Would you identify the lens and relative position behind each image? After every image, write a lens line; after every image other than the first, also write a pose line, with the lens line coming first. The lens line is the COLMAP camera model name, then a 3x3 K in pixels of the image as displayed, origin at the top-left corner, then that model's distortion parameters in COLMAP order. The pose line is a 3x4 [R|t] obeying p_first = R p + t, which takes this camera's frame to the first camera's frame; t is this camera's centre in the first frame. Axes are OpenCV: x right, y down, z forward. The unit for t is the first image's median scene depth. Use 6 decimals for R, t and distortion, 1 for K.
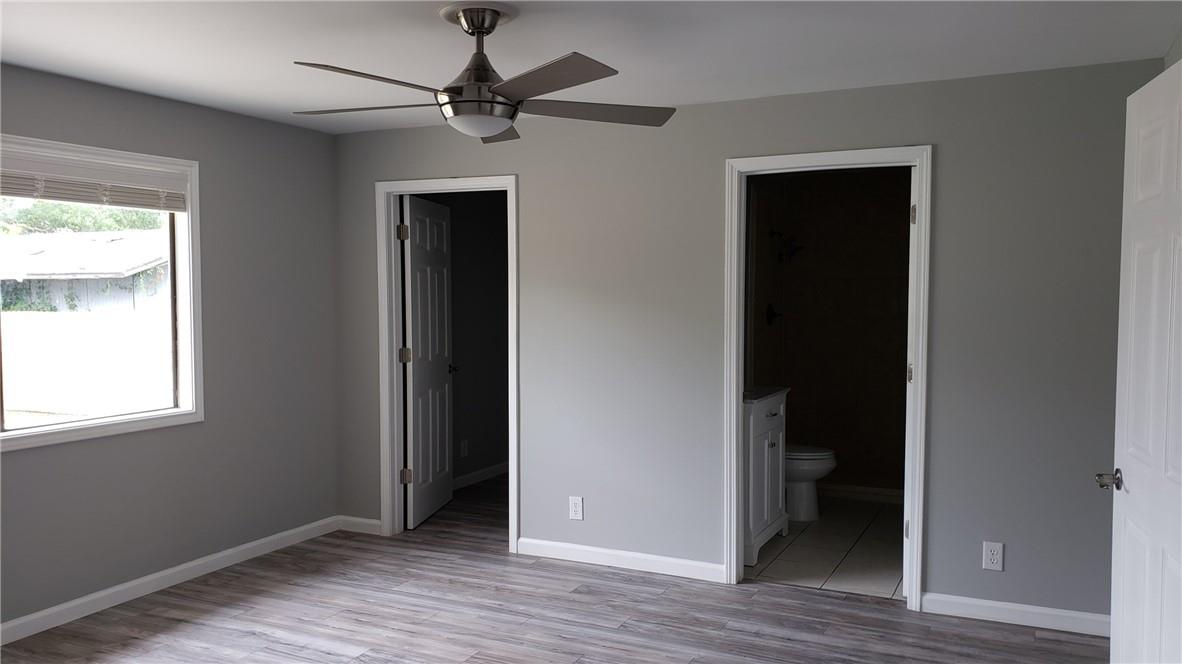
lens RADIAL K [[949.1, 0, 588.6], [0, 949.1, 338.8], [0, 0, 1]] dist [0.124723, -0.145156]
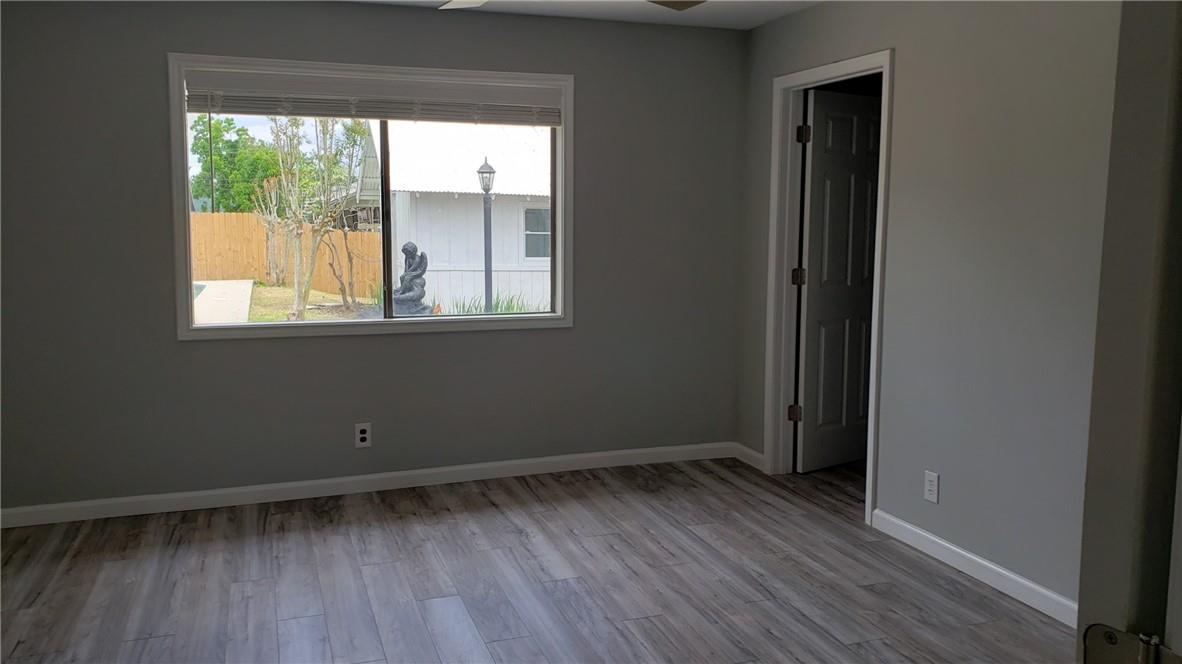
lens RADIAL K [[949.1, 0, 588.6], [0, 949.1, 338.8], [0, 0, 1]] dist [0.124723, -0.145156]
pose [[0.710817, 0.097924, -0.696527, 0.338876], [-0.040624, 0.994324, 0.098333, -0.005624], [0.702203, -0.041601, 0.710760, 0.277446]]
